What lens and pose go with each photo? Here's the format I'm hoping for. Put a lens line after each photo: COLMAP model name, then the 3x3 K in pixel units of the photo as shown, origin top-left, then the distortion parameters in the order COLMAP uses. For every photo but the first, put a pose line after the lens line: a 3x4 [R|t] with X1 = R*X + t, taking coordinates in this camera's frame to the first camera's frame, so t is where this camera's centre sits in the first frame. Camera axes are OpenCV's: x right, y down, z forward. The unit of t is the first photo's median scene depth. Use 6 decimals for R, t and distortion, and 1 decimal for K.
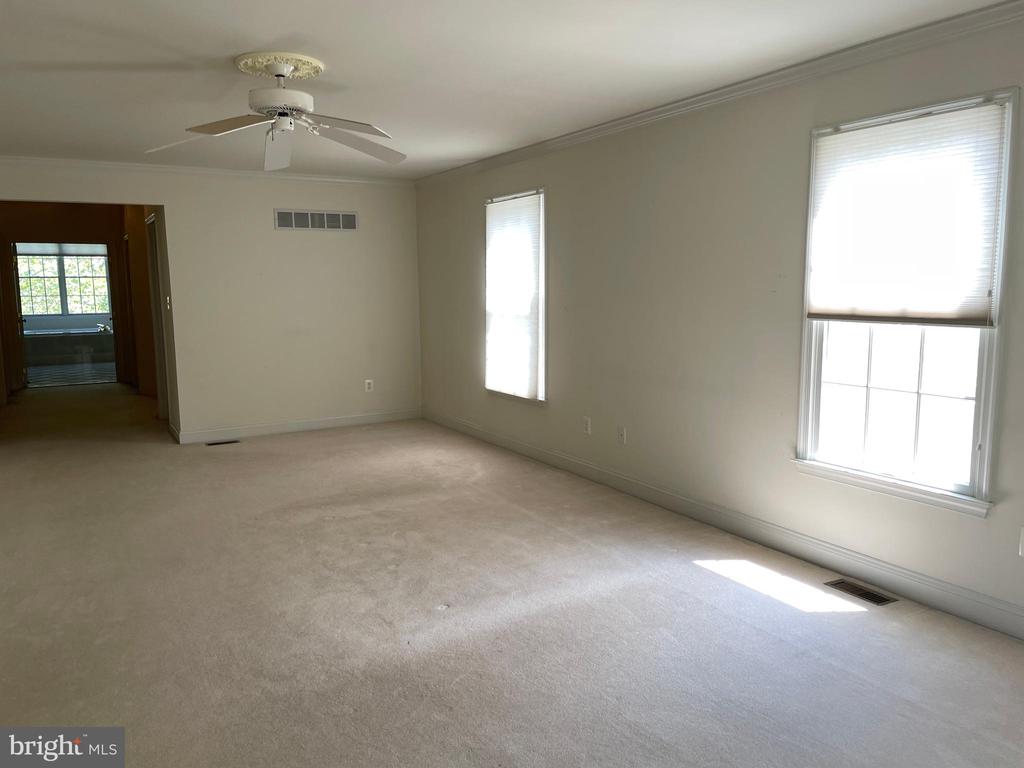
lens RADIAL K [[772.9, 0, 507.2], [0, 772.9, 390.2], [0, 0, 1]] dist [0.060912, -0.076374]
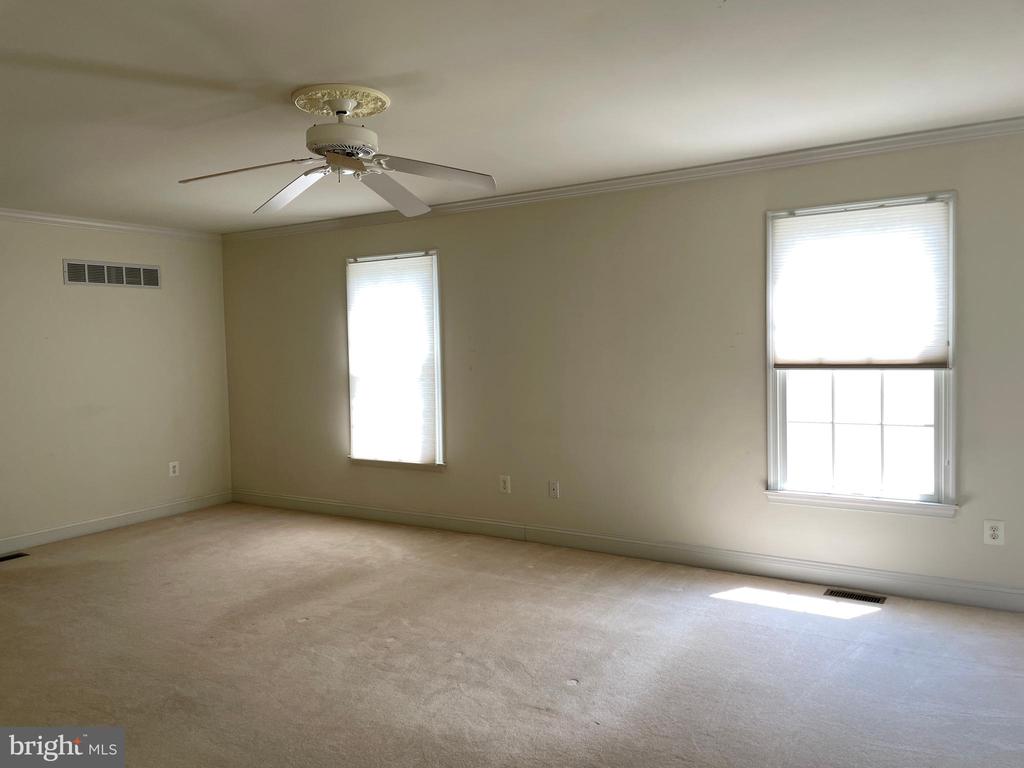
lens RADIAL K [[772.9, 0, 506.2], [0, 772.9, 383.9], [0, 0, 1]] dist [0.060912, -0.076374]
pose [[0.884894, -0.032697, 0.464643, -0.507734], [0.076963, 0.994086, -0.076619, -0.010286], [-0.459390, 0.103560, 0.882177, 0.151654]]
